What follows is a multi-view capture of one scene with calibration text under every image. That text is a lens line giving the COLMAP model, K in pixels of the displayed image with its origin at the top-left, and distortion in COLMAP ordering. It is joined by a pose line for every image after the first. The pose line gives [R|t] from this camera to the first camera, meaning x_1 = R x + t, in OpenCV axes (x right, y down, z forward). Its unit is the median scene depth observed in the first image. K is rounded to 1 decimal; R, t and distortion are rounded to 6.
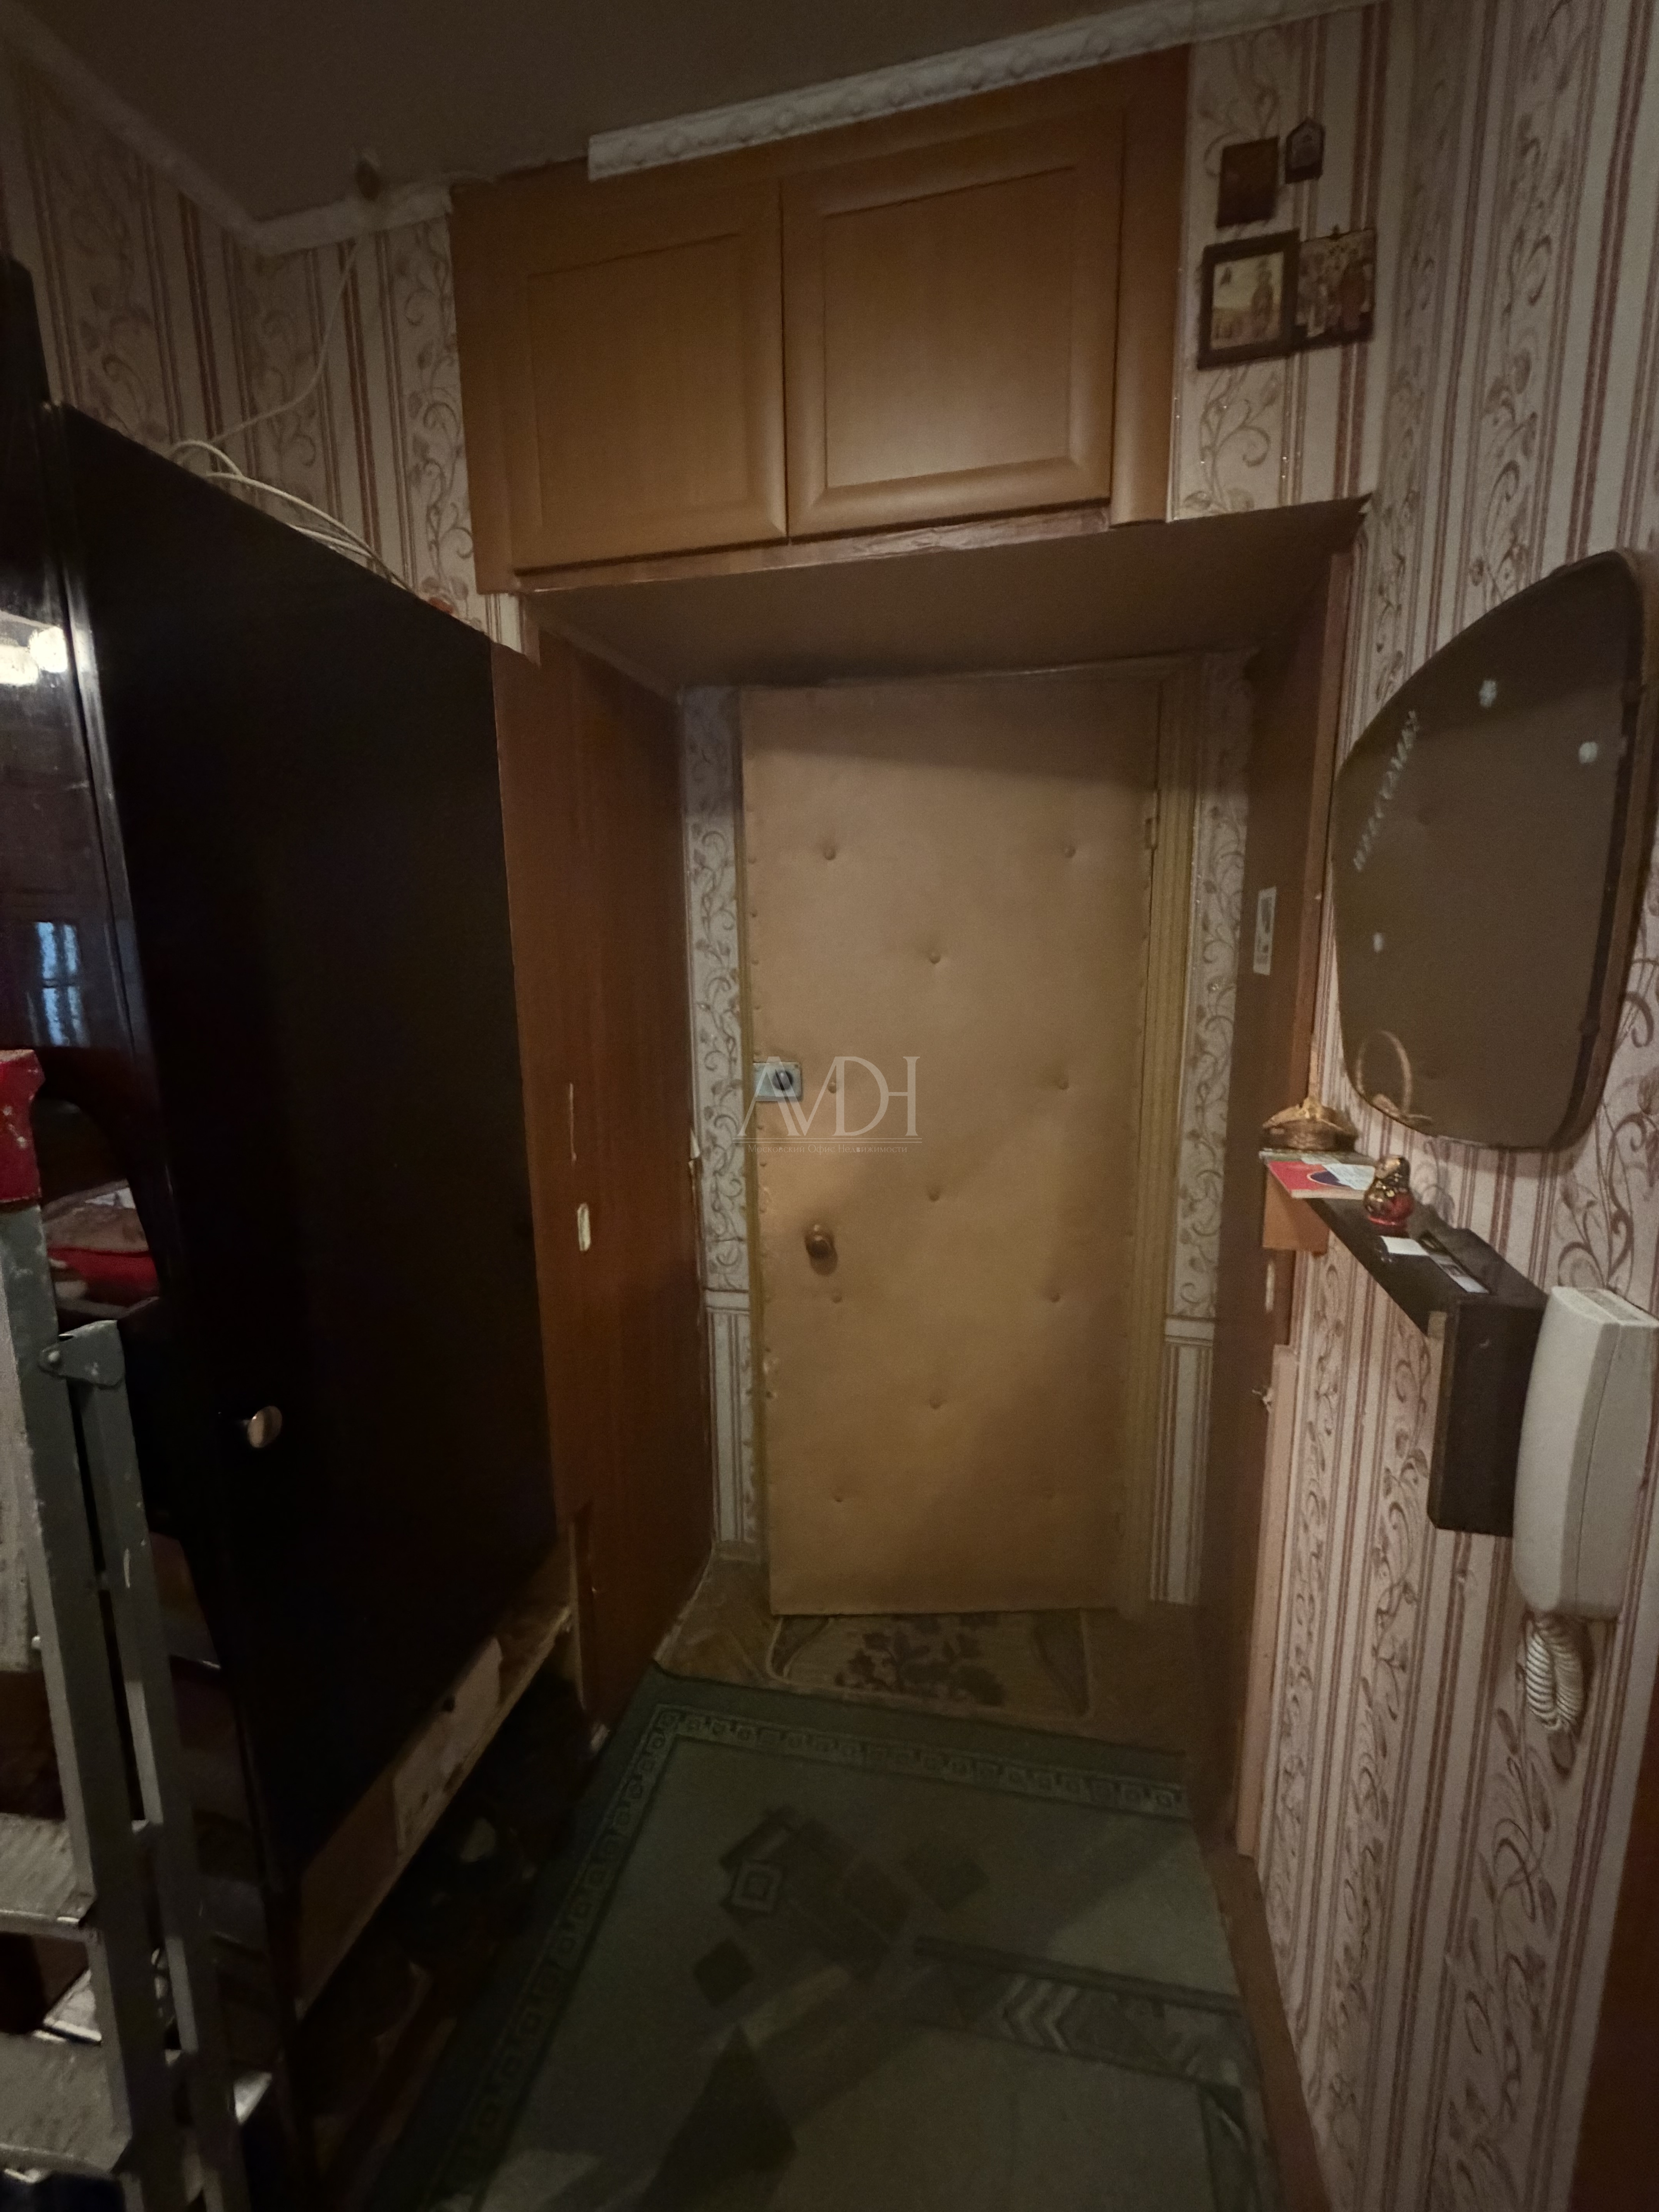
lens RADIAL K [[877.4, 0, 831.7], [0, 877.4, 1097.8], [0, 0, 1]] dist [-0.000550, 0.000093]
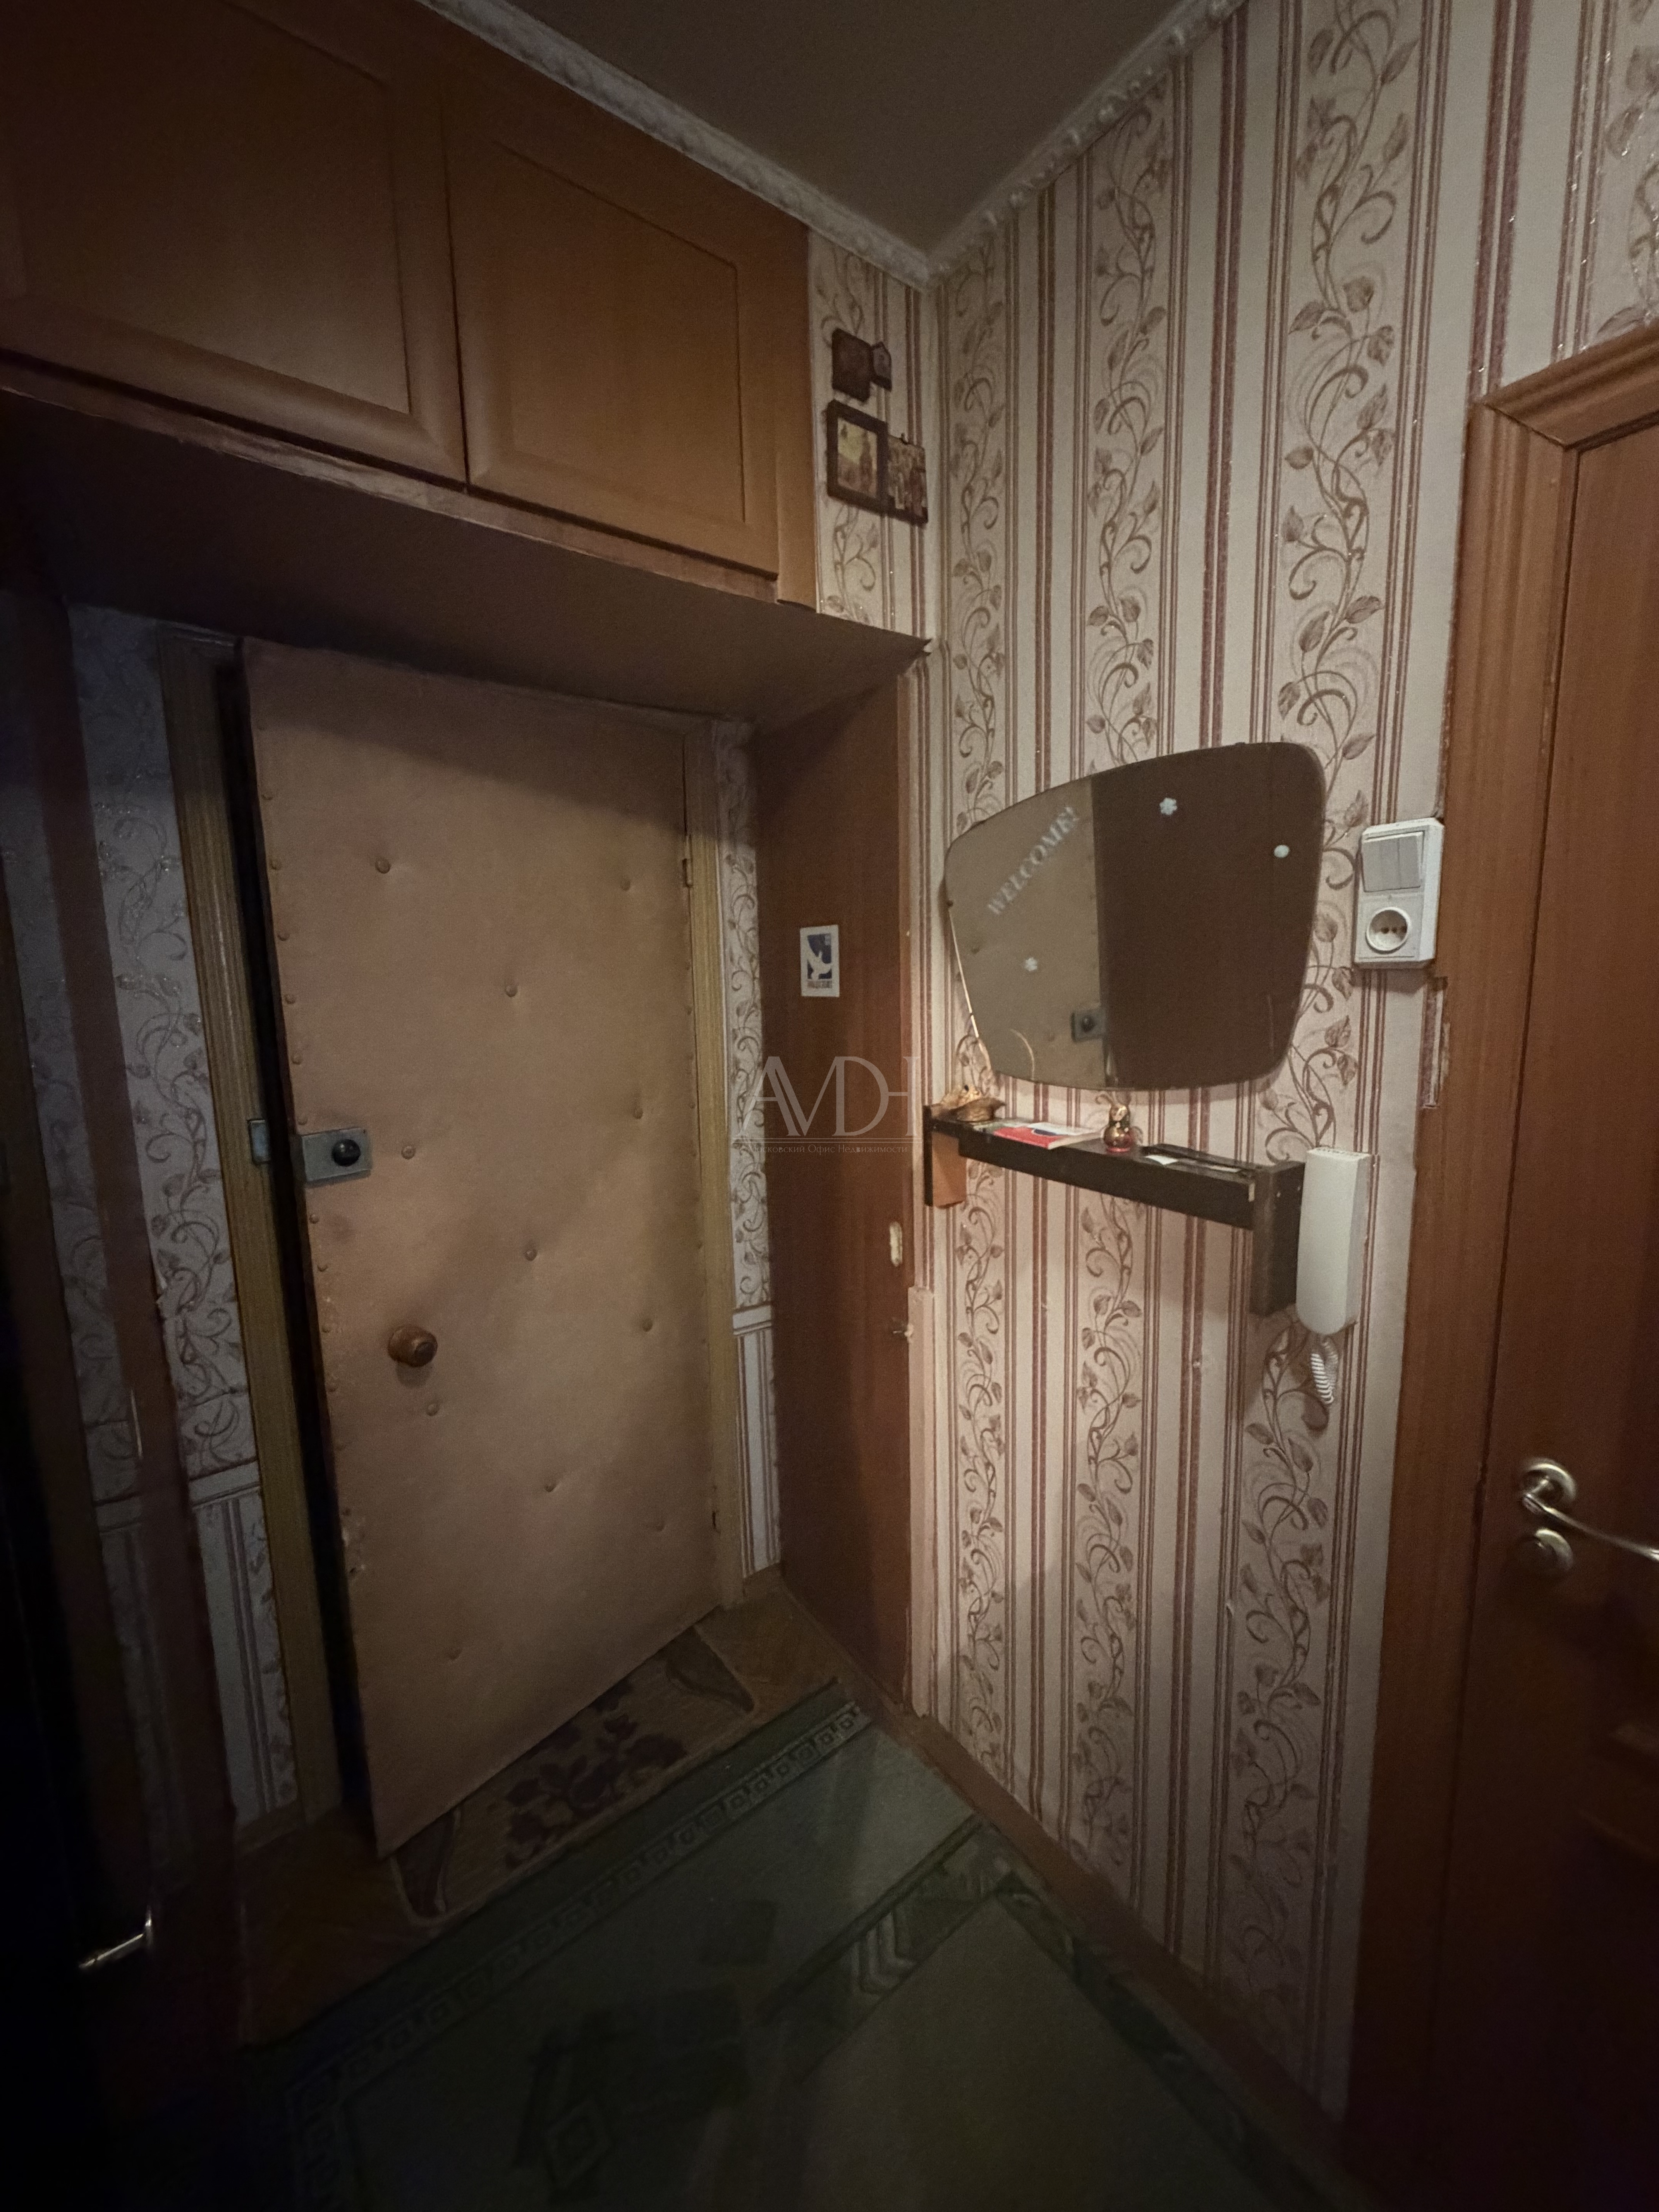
lens RADIAL K [[877.4, 0, 831.2], [0, 877.4, 1099.4], [0, 0, 1]] dist [-0.000550, 0.000093]
pose [[0.649863, -0.111461, 0.751834, -0.431742], [0.145631, 0.989121, 0.020761, -0.024537], [-0.745969, 0.095999, 0.659025, 0.209789]]
